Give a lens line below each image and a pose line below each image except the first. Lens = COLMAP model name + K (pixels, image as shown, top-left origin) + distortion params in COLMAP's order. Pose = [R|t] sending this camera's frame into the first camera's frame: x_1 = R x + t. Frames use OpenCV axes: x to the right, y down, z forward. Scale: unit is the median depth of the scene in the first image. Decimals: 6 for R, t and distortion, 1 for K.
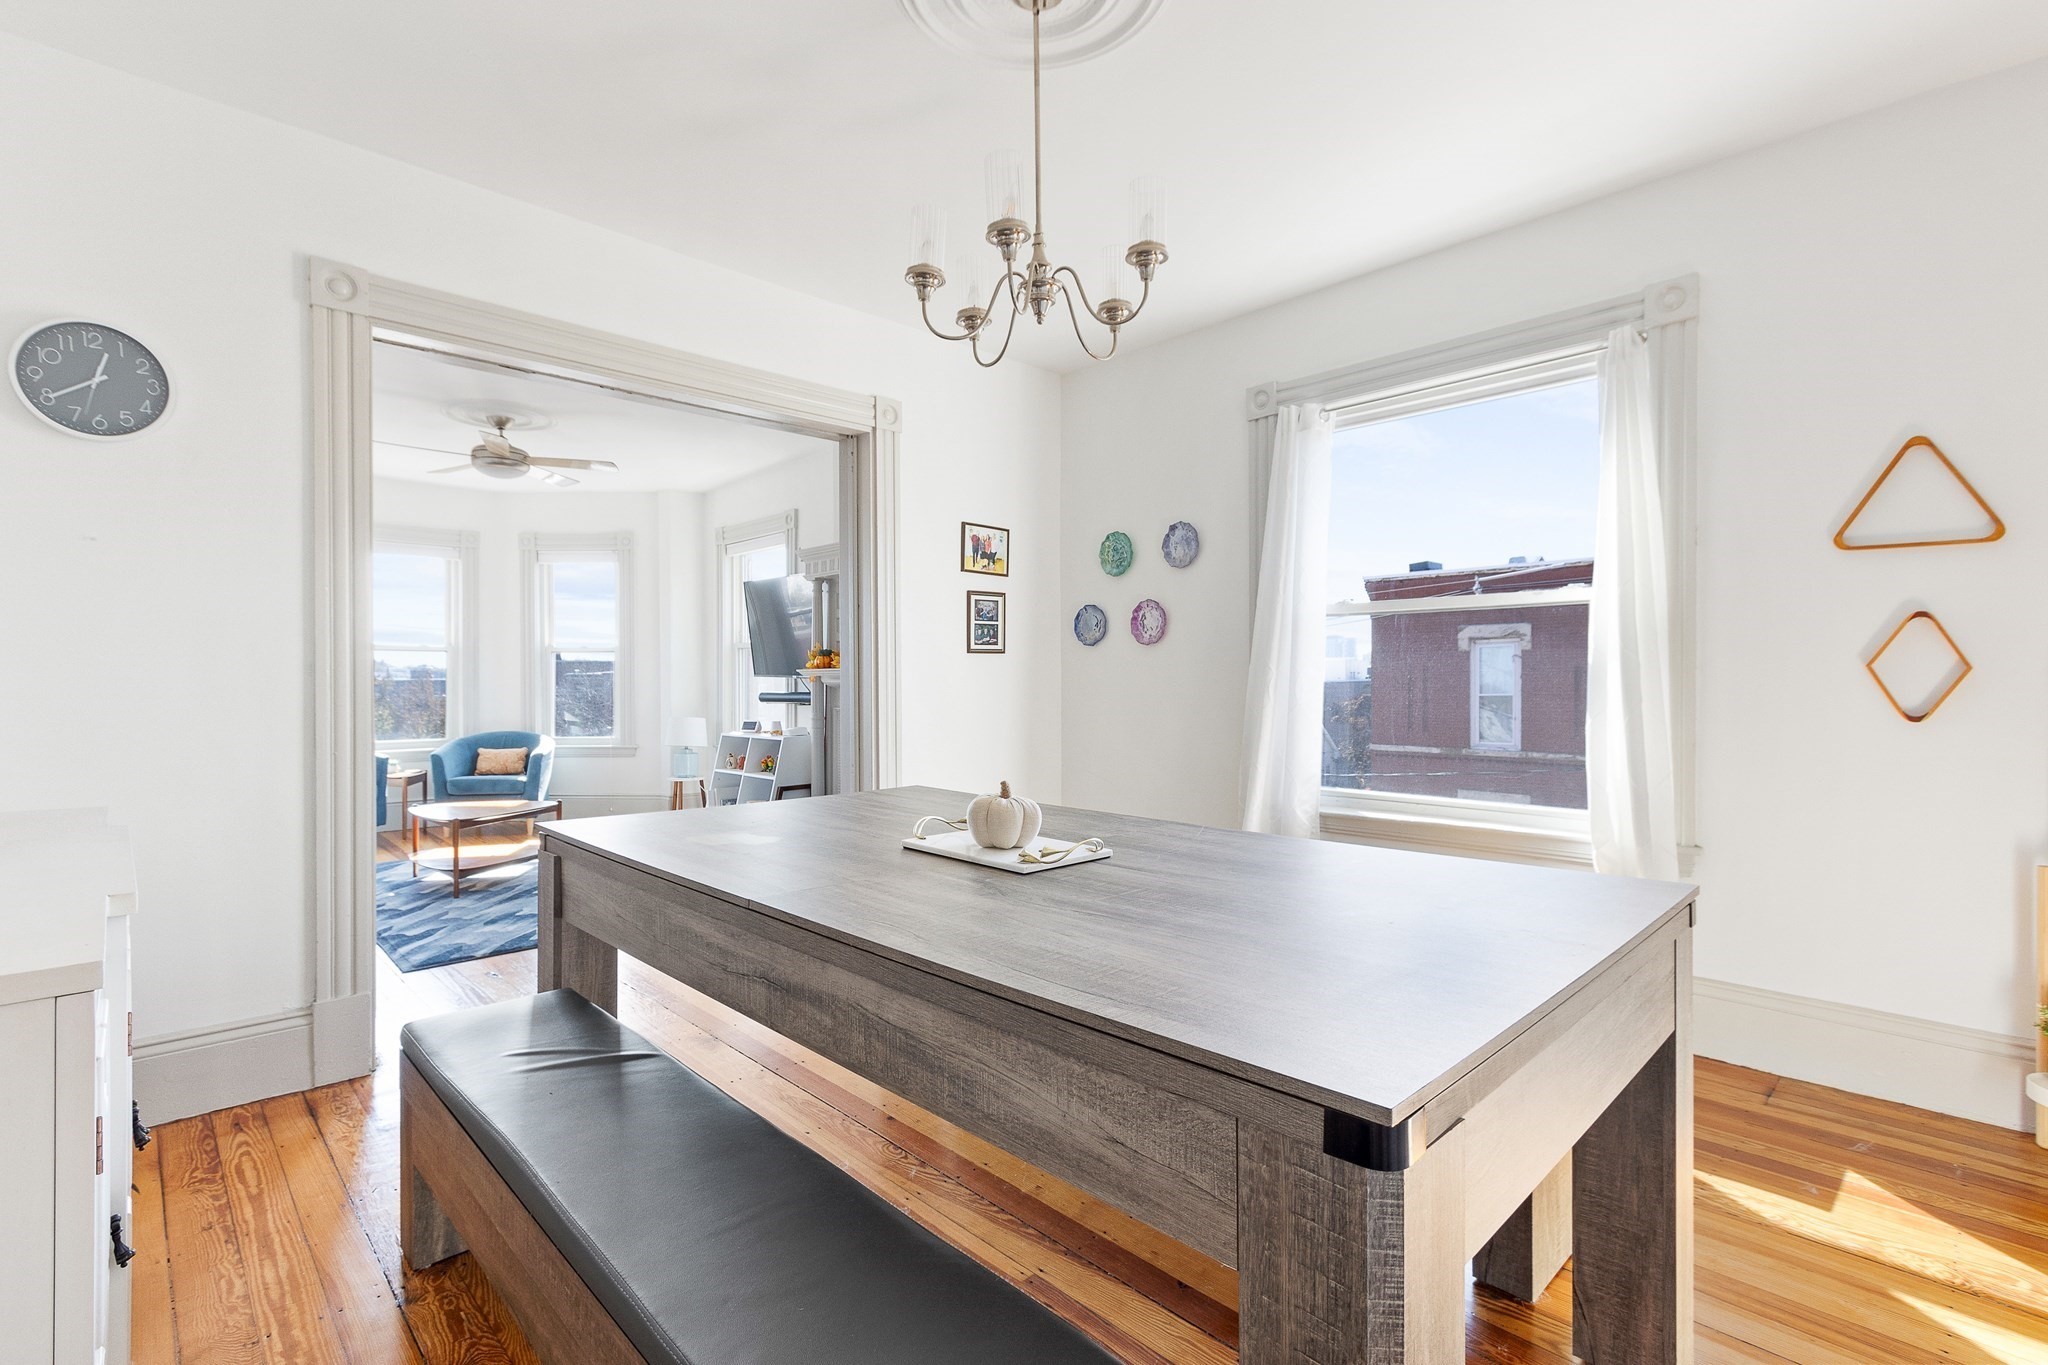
lens RADIAL K [[951.3, 0, 1033.0], [0, 951.3, 683.4], [0, 0, 1]] dist [0.003621, 0.000555]
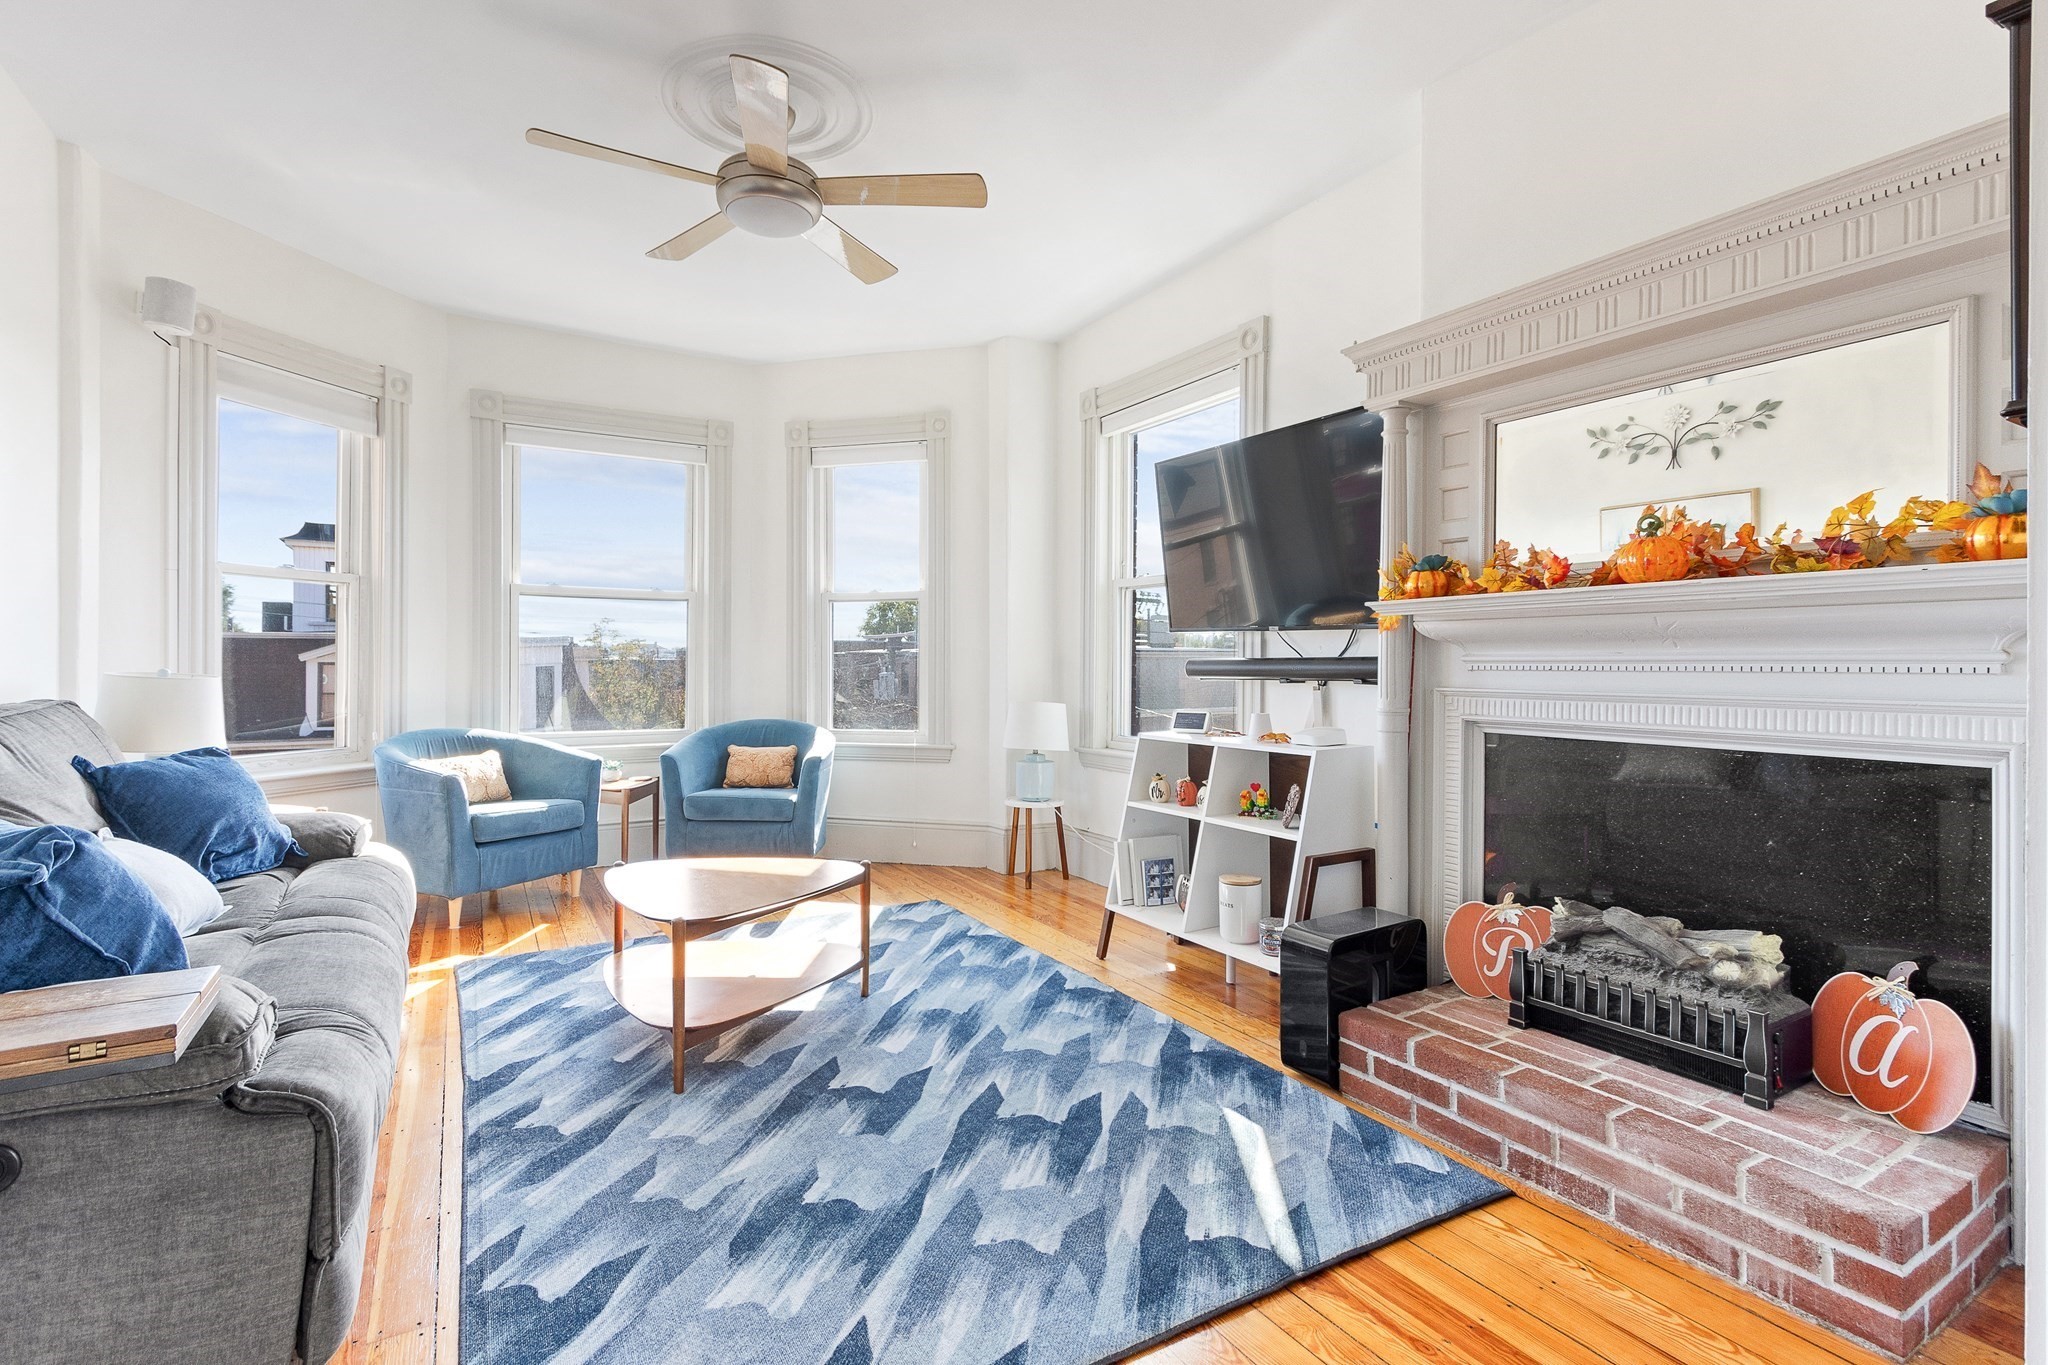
lens RADIAL K [[951.3, 0, 1015.0], [0, 951.3, 670.3], [0, 0, 1]] dist [0.003621, 0.000555]
pose [[0.971932, 0.007245, -0.235152, -0.242215], [-0.007657, 0.999970, -0.000838, 0.015988], [0.235139, 0.002615, 0.971958, 0.418483]]
